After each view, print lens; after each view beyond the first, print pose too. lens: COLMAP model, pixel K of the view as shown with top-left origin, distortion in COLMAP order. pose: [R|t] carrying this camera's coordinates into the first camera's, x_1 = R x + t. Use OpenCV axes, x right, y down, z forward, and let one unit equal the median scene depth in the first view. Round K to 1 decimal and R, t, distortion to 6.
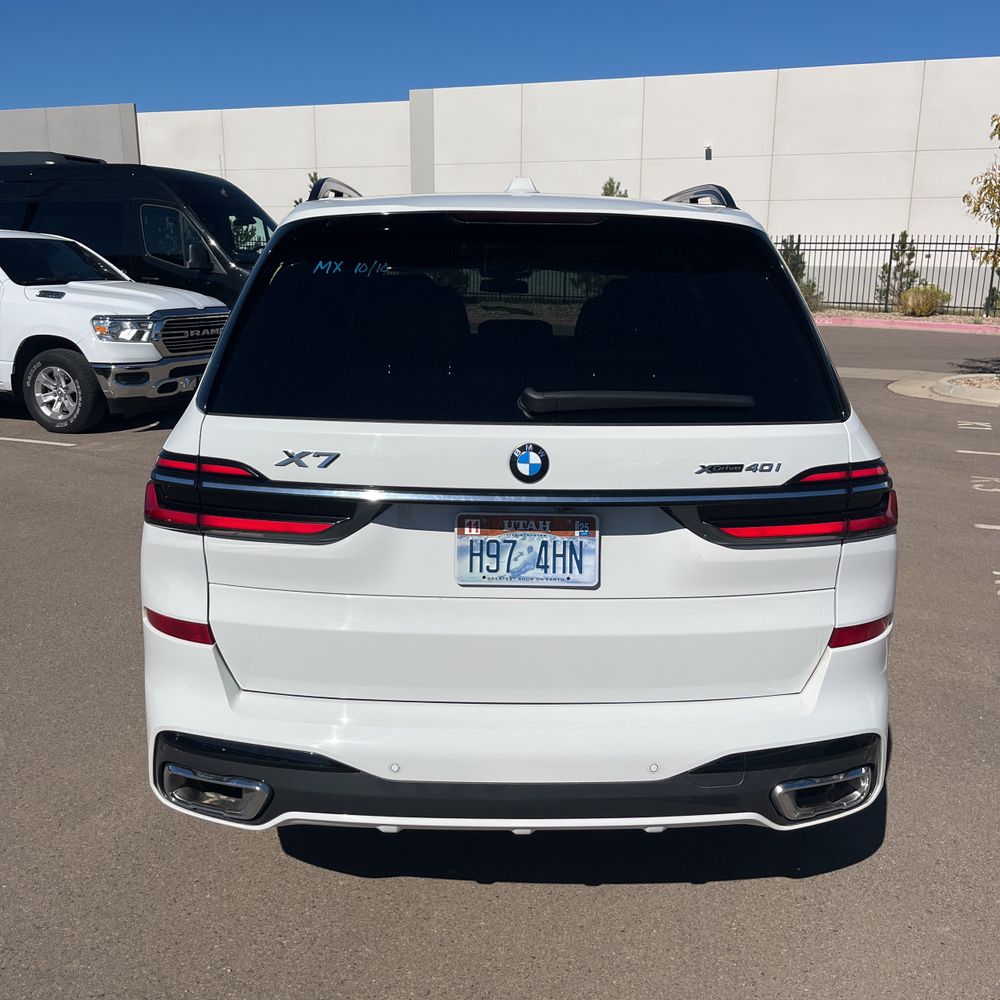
lens RADIAL K [[1006.0, 0, 500.0], [0, 1006.0, 500.0], [0, 0, 1]] dist [0.151461, -0.329953]
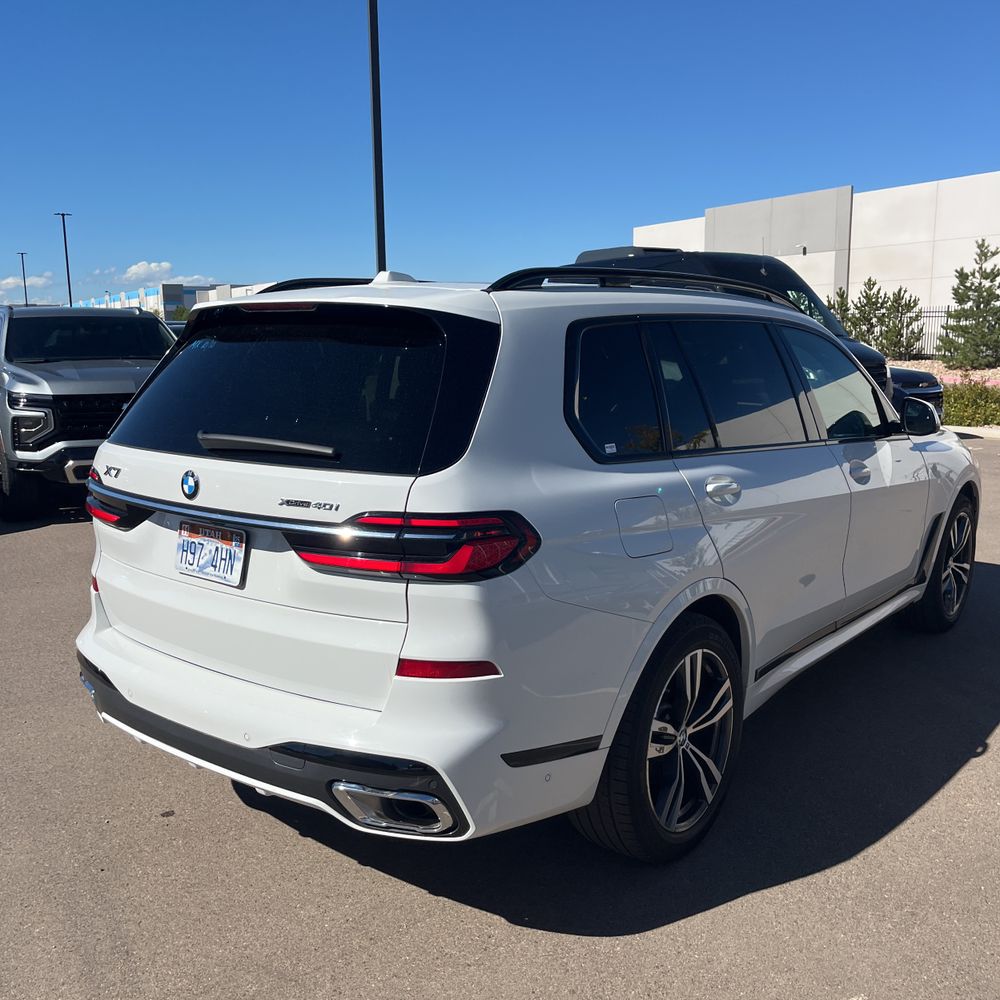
lens RADIAL K [[1006.0, 0, 500.0], [0, 1006.0, 500.0], [0, 0, 1]] dist [0.151461, -0.329953]
pose [[0.767547, 0.088757, -0.634818, 1.170219], [-0.132305, 0.990978, -0.021414, -0.040667], [0.627190, 0.100426, 0.772365, 0.195991]]
